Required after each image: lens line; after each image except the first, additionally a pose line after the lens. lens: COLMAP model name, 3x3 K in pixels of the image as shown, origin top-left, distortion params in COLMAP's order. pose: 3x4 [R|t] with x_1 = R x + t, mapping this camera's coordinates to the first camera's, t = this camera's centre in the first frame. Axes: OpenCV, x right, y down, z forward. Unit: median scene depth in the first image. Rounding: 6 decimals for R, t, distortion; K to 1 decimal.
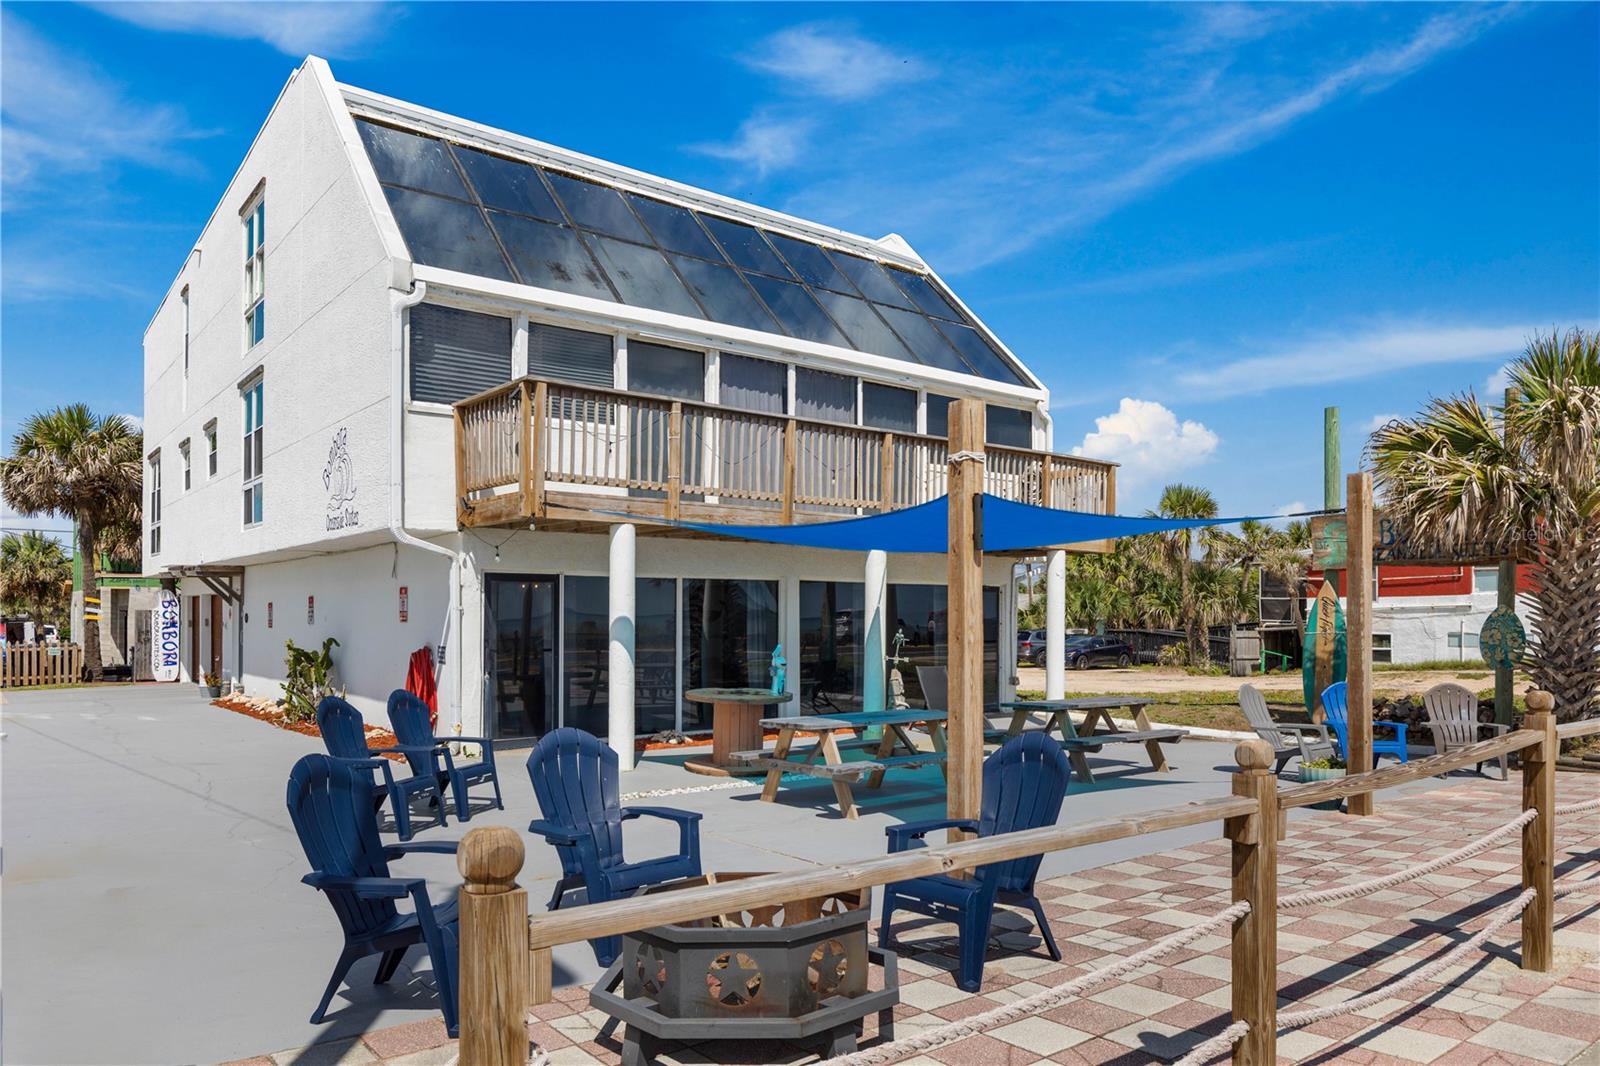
lens RADIAL K [[1027.6, 0, 810.2], [0, 1027.6, 620.4], [0, 0, 1]] dist [-0.003359, -0.003289]
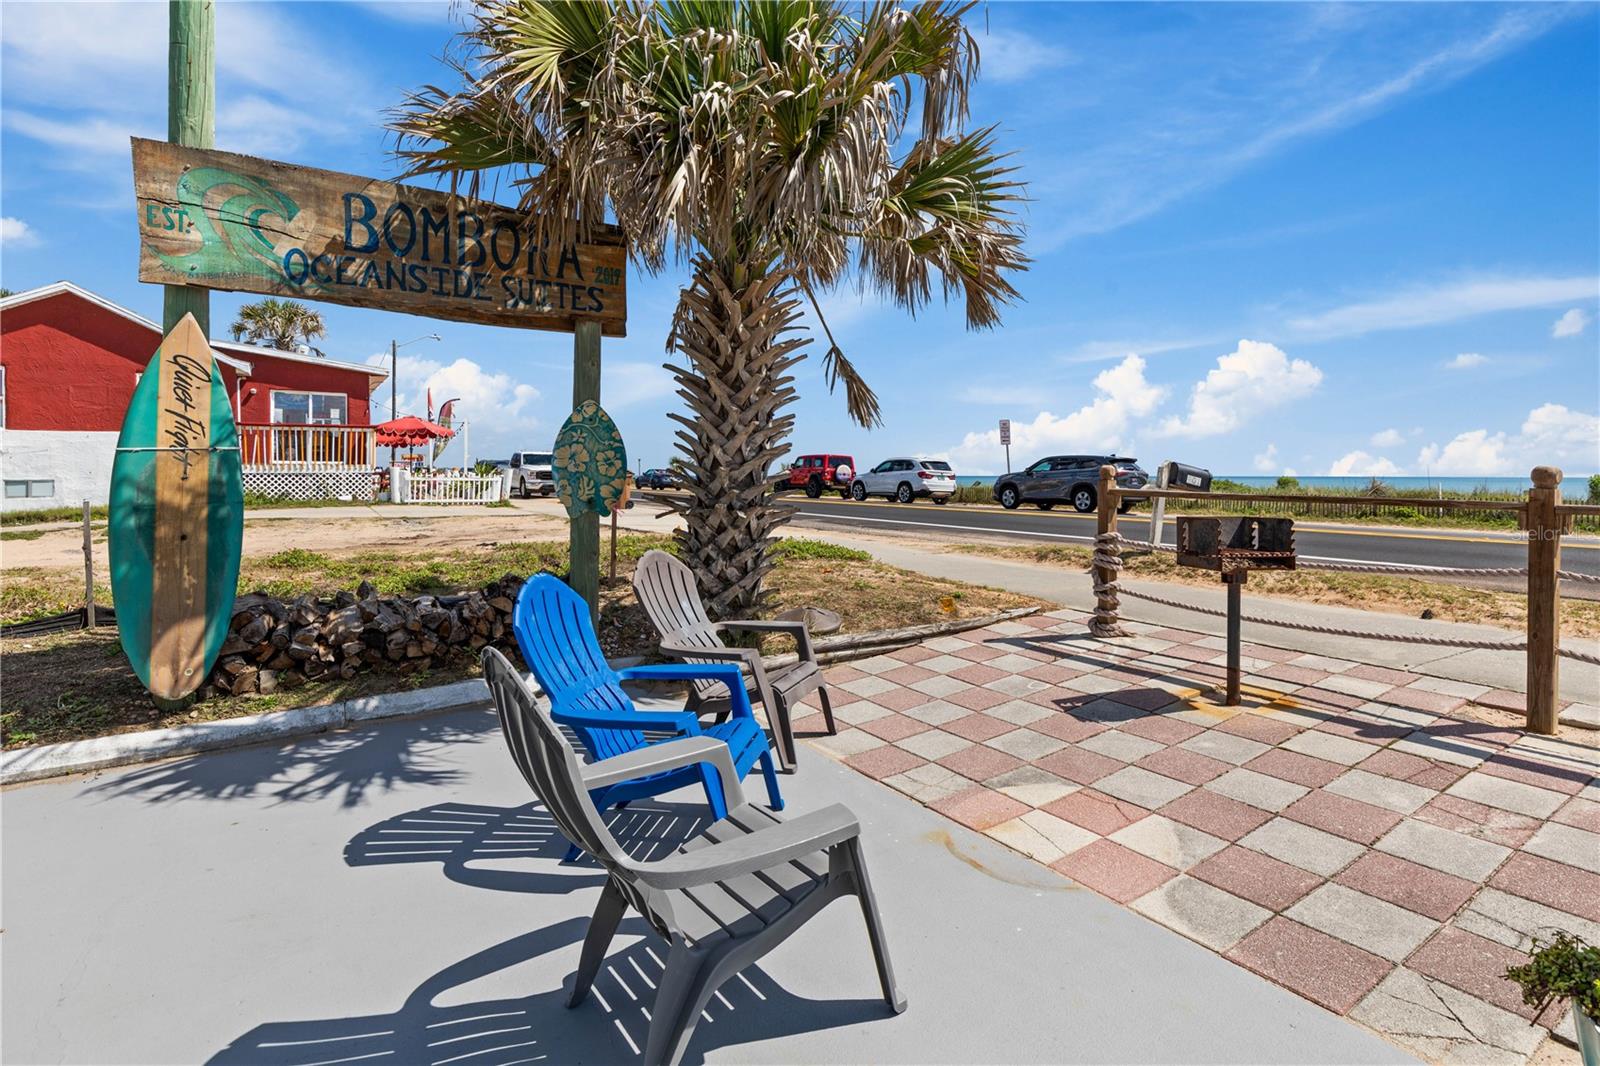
lens RADIAL K [[828.6, 0, 838.7], [0, 828.6, 474.0], [0, 0, 1]] dist [0.015187, -0.000263]
pose [[0.100936, -0.001325, 0.994892, 0.222016], [0.001594, 0.999998, 0.001170, 0.022713], [-0.994892, 0.001468, 0.100938, 0.754838]]
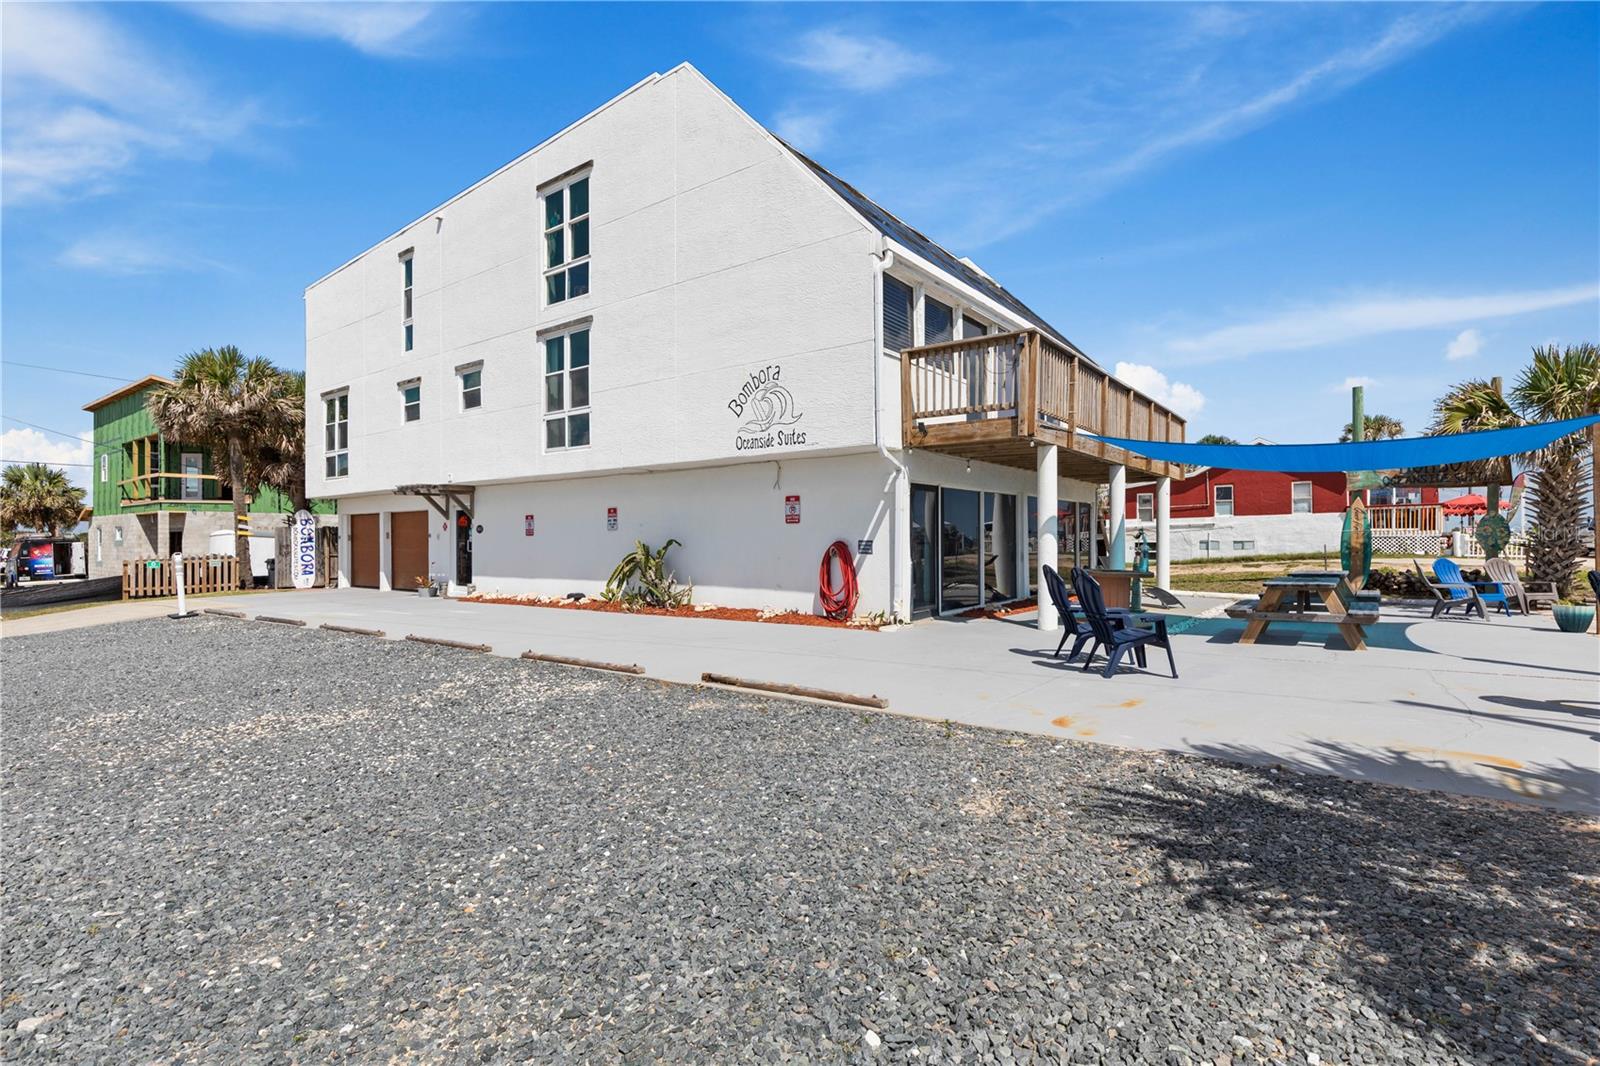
lens RADIAL K [[719.9, 0, 833.1], [0, 719.9, 534.9], [0, 0, 1]] dist [0.005269, -0.001692]
pose [[0.970971, -0.004748, 0.239151, -0.559185], [0.007012, 0.999938, -0.008616, 0.023497], [-0.239095, 0.010043, 0.970944, 0.130929]]
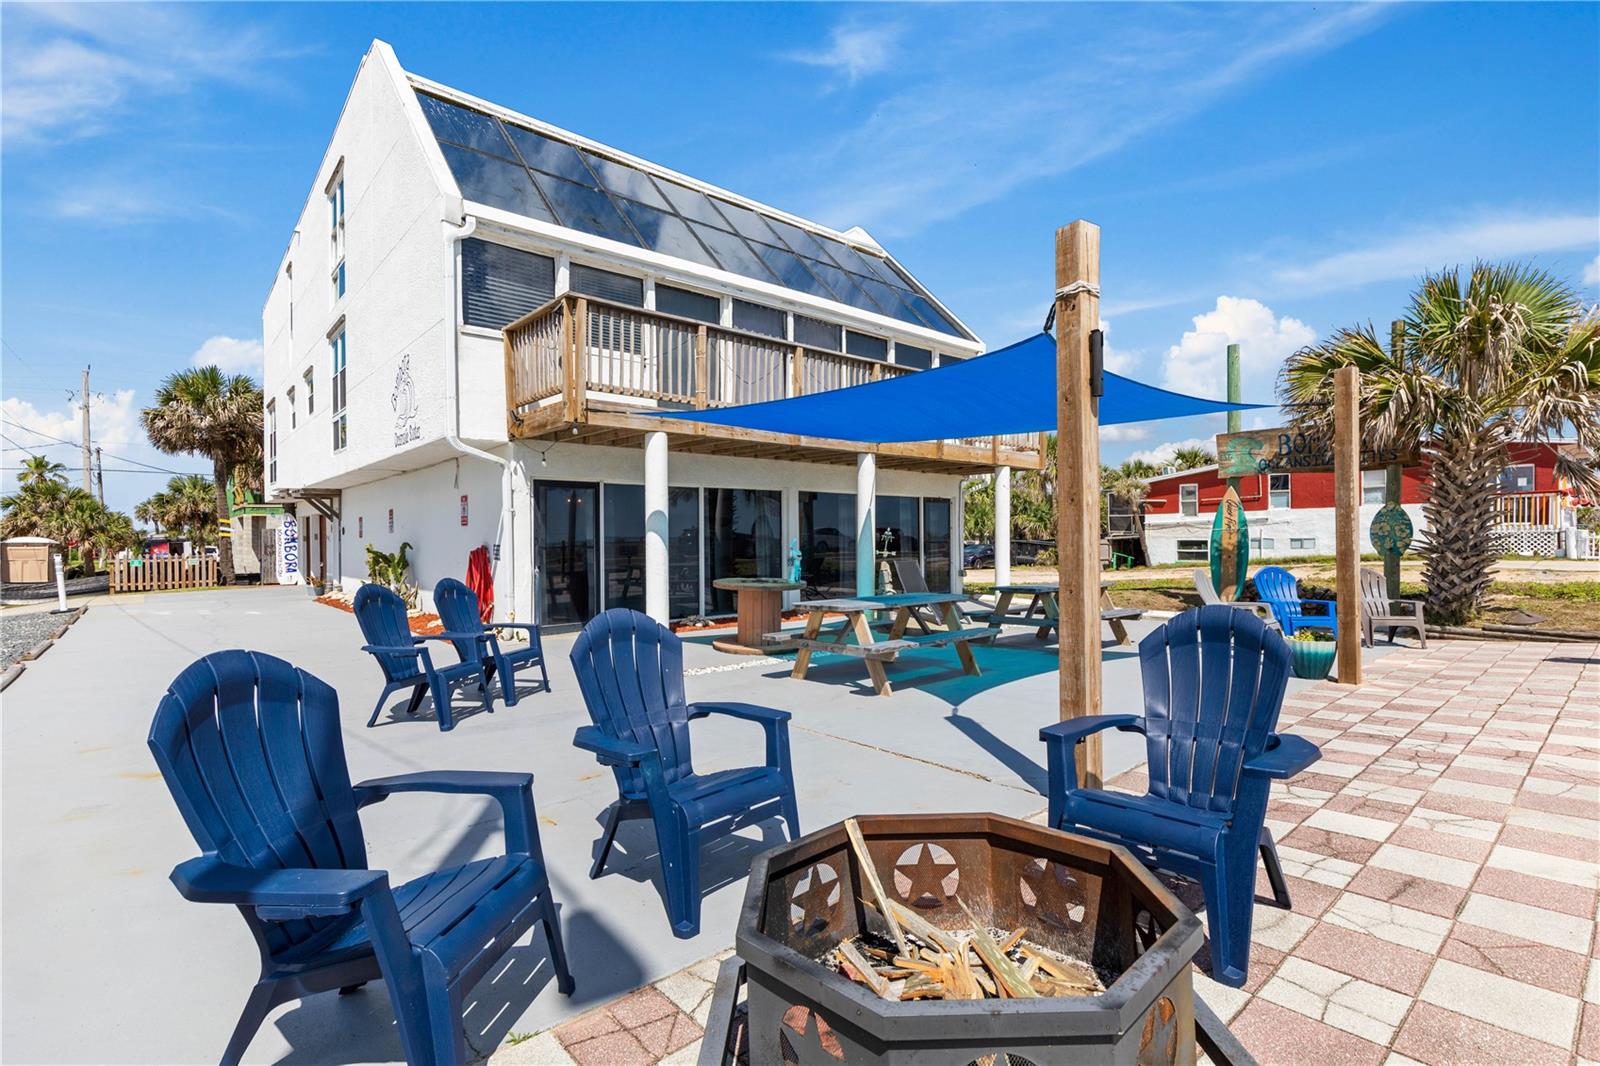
lens RADIAL K [[719.9, 0, 802.5], [0, 719.9, 544.2], [0, 0, 1]] dist [0.005269, -0.001692]
pose [[0.999159, -0.009675, 0.039838, -0.044975], [0.009382, 0.999927, 0.007553, 0.019812], [-0.039908, -0.007173, 0.999178, 0.166469]]
